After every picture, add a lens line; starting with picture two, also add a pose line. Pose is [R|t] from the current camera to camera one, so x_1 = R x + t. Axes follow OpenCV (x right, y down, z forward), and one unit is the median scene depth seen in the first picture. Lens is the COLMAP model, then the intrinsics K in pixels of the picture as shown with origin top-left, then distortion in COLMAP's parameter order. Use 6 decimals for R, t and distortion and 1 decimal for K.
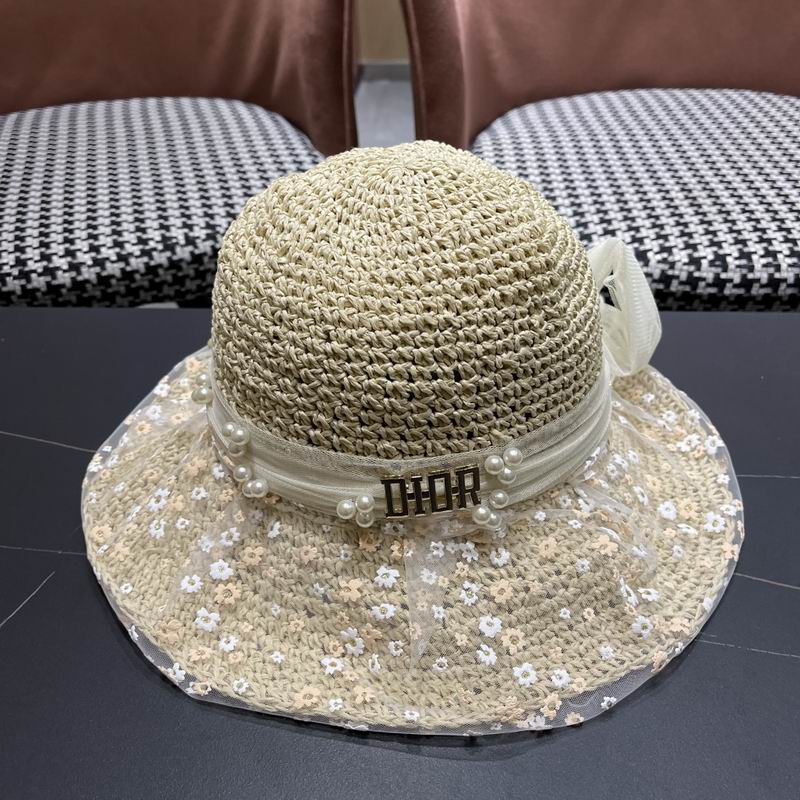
lens RADIAL K [[843.5, 0, 400.4], [0, 843.5, 410.5], [0, 0, 1]] dist [0.015868, 0.000000]
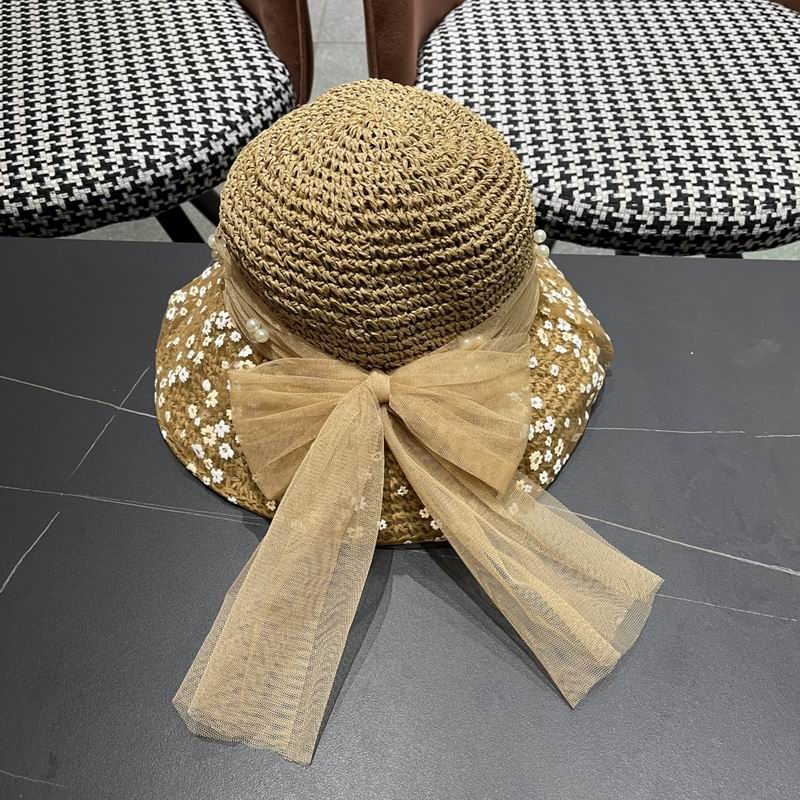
lens RADIAL K [[843.5, 0, 398.8], [0, 843.5, 415.7], [0, 0, 1]] dist [0.015868, 0.000000]
pose [[0.999575, 0.005726, 0.028595, 0.034934], [-0.012419, 0.970757, 0.239742, -0.155501], [-0.026386, -0.239995, 0.970416, -0.118840]]
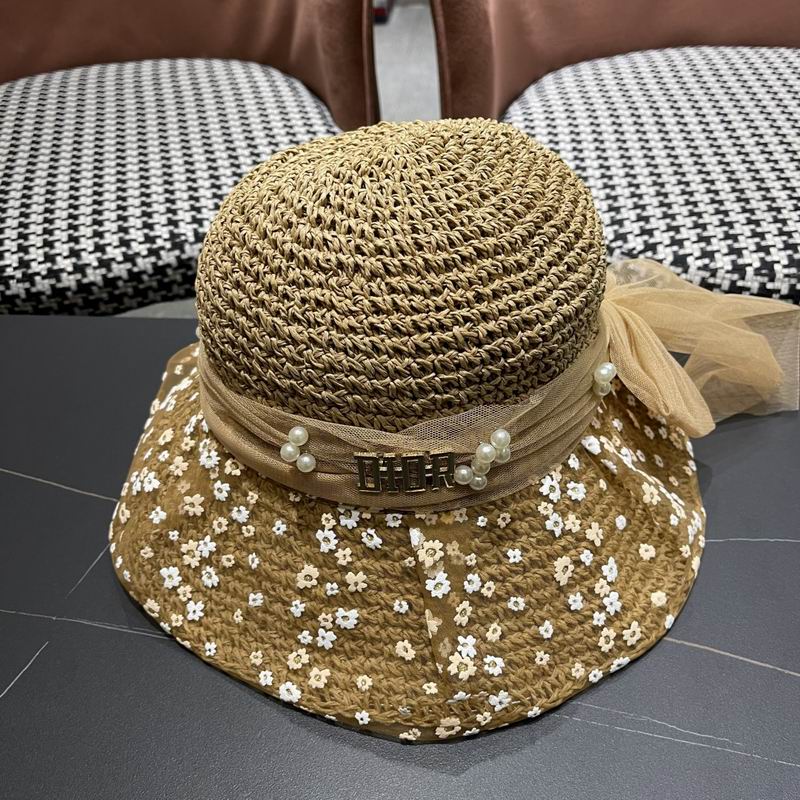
lens RADIAL K [[843.5, 0, 400.3], [0, 843.5, 407.8], [0, 0, 1]] dist [0.015868, 0.000000]
pose [[0.999079, 0.009303, -0.041881, 0.017941], [-0.005411, 0.995734, 0.092108, -0.101009], [0.042559, -0.091797, 0.994868, 0.049170]]
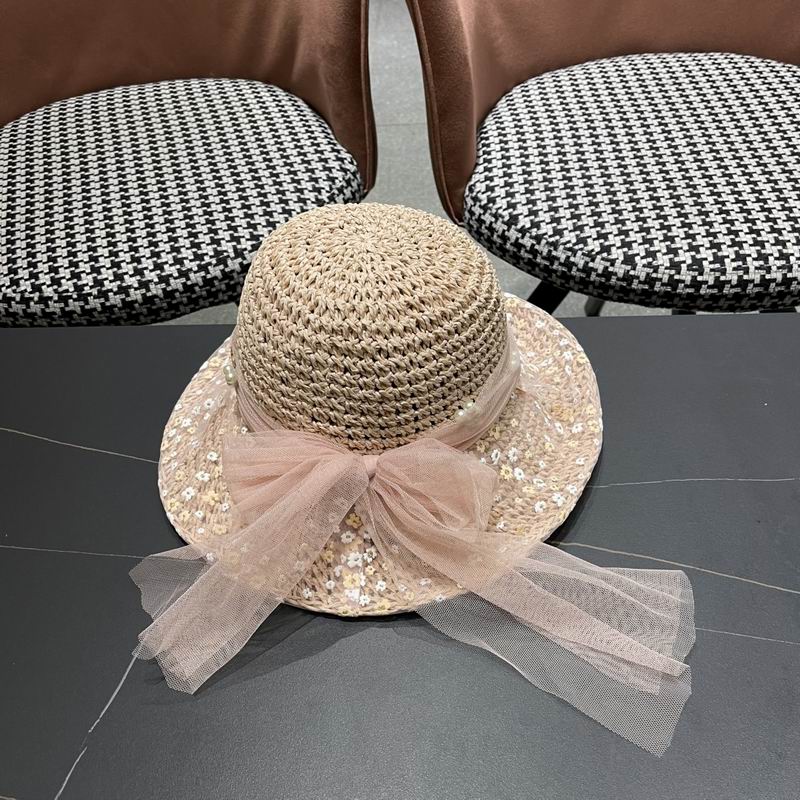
lens RADIAL K [[843.5, 0, 392.6], [0, 843.5, 405.5], [0, 0, 1]] dist [0.015868, 0.000000]
pose [[0.999159, -0.036056, -0.019549, -0.023816], [0.038649, 0.987224, 0.154583, -0.168601], [0.013726, -0.155208, 0.987786, -0.173542]]
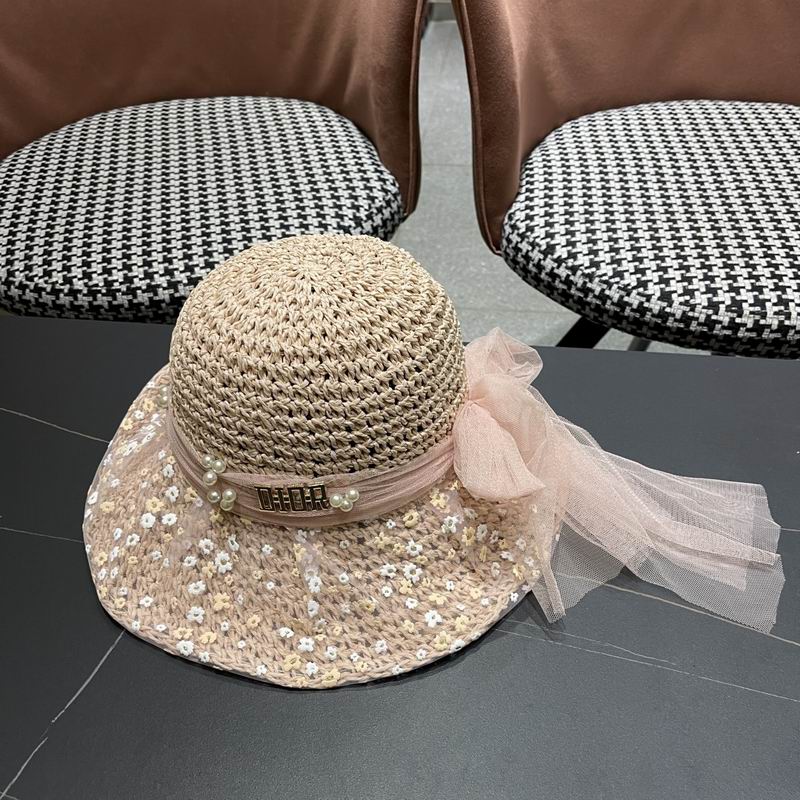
lens RADIAL K [[843.5, 0, 394.2], [0, 843.5, 404.0], [0, 0, 1]] dist [0.015868, 0.000000]
pose [[0.996573, 0.046033, -0.068732, 0.007403], [-0.039164, 0.994401, 0.098145, -0.130058], [0.072865, -0.095117, 0.992796, -0.149547]]
